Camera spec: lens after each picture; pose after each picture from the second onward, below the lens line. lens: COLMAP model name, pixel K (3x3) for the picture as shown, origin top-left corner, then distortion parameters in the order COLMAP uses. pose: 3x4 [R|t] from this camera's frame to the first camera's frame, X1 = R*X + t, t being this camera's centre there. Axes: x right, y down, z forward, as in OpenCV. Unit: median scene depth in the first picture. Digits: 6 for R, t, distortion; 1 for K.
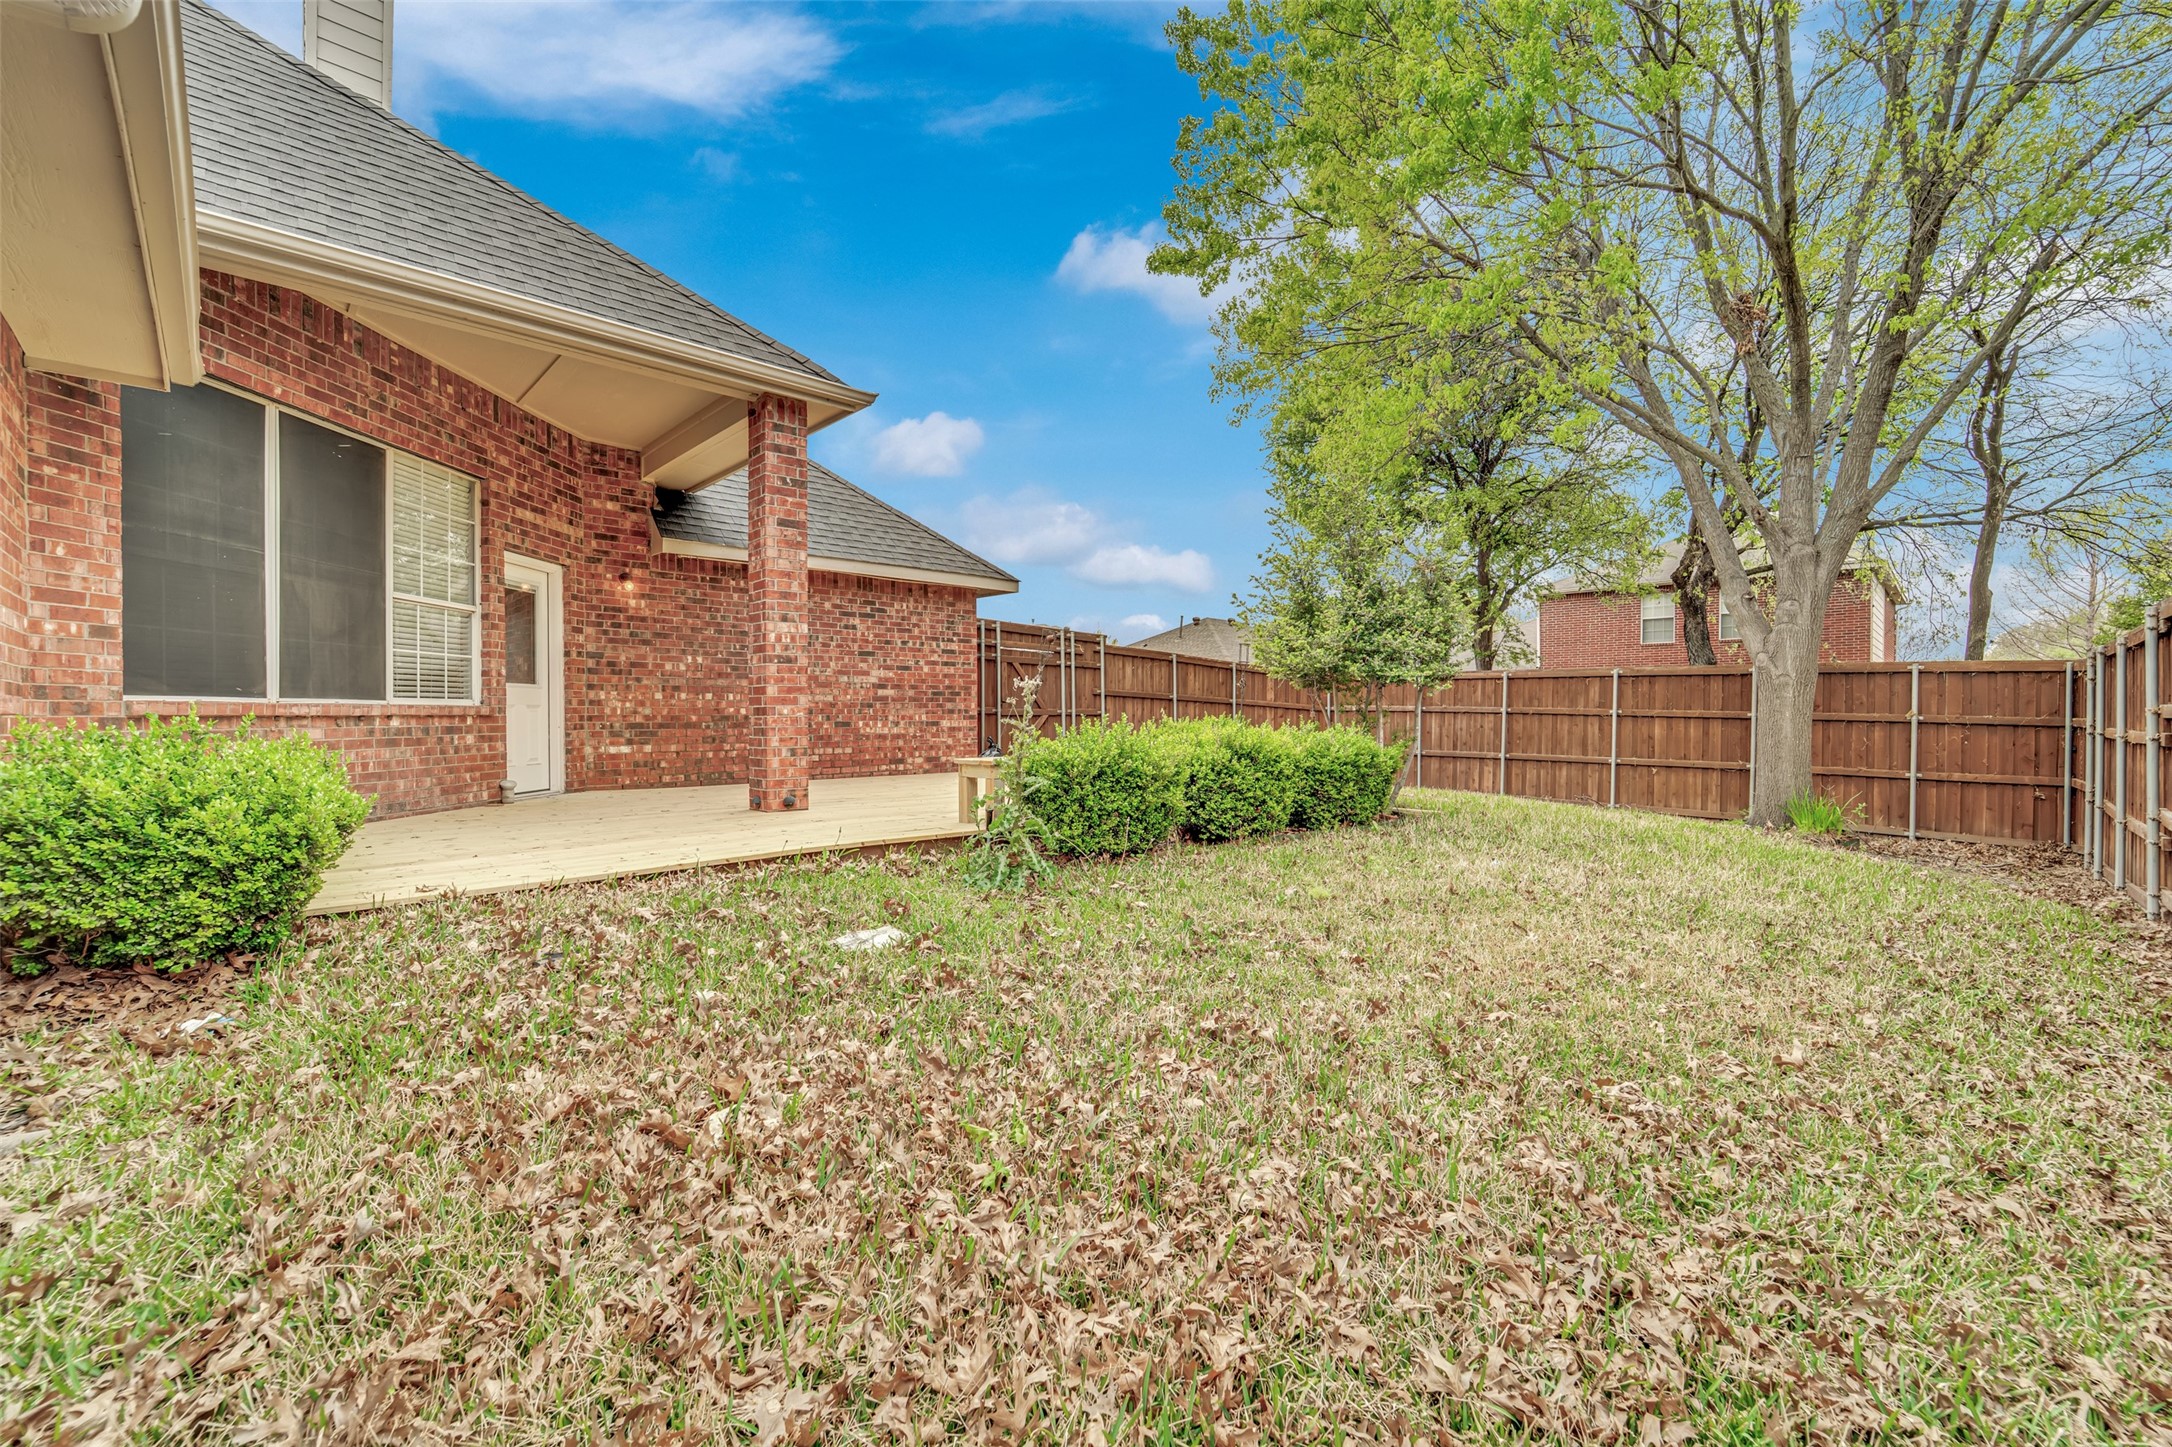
lens RADIAL K [[904.1, 0, 1091.0], [0, 904.1, 710.8], [0, 0, 1]] dist [-0.002529, -0.000399]
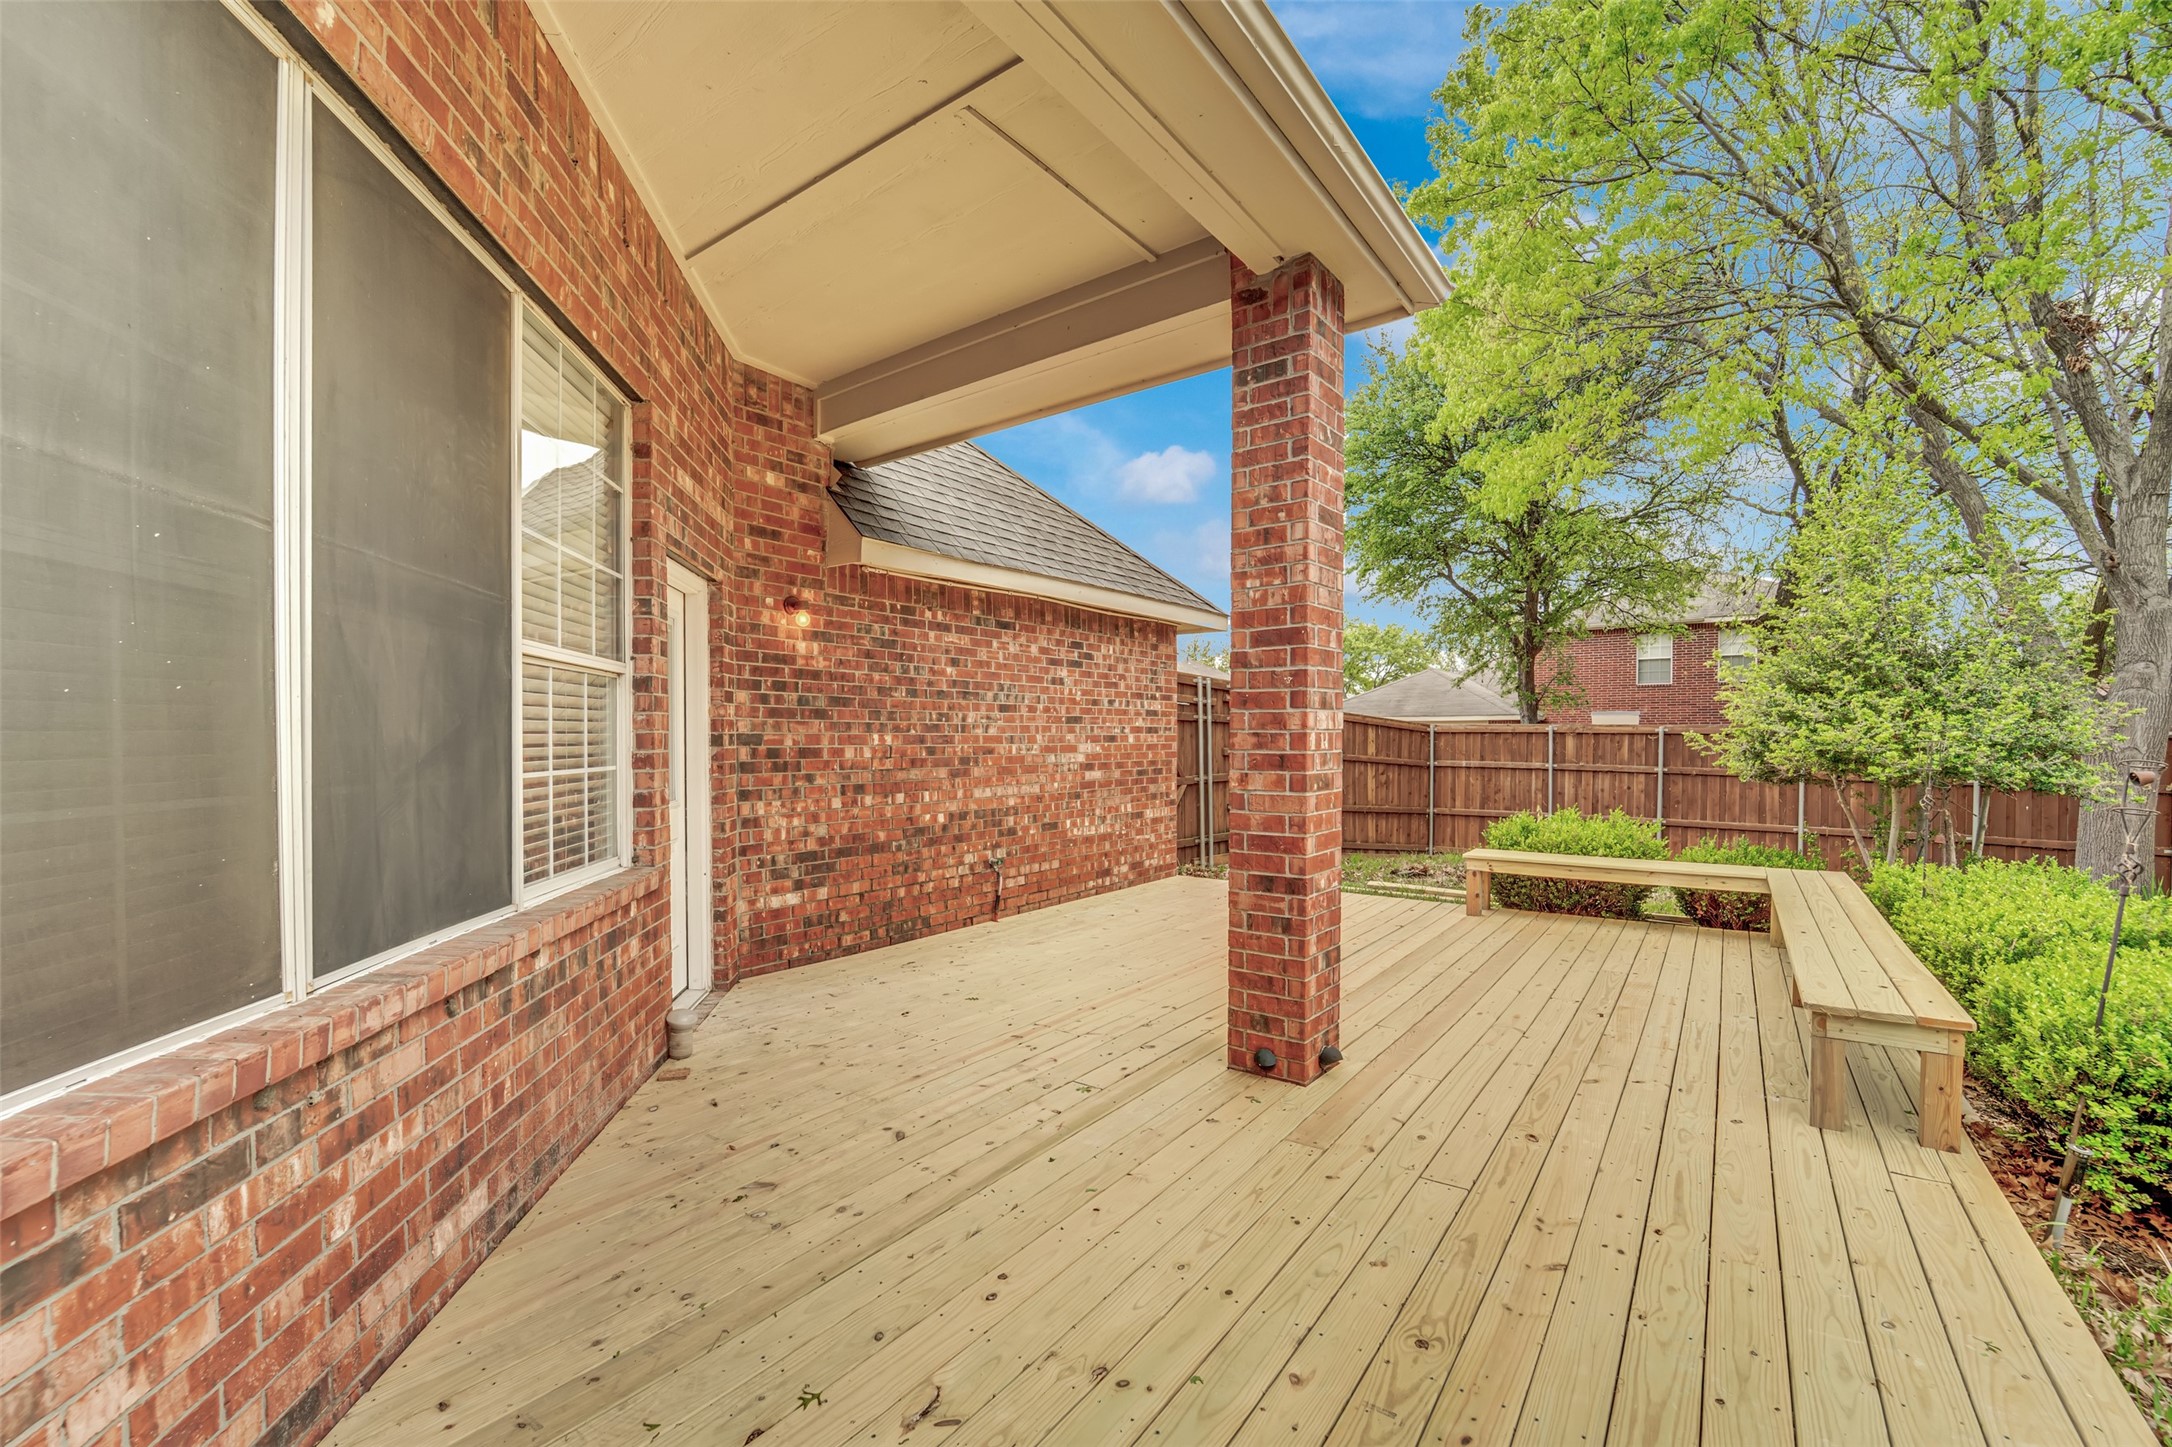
lens RADIAL K [[895.5, 0, 1082.5], [0, 895.5, 734.6], [0, 0, 1]] dist [-0.001487, 0.000061]
pose [[0.986059, 0.001115, 0.166390, -0.427302], [-0.001608, 0.999995, 0.002830, -0.065265], [-0.166386, -0.003058, 0.986056, 0.399892]]
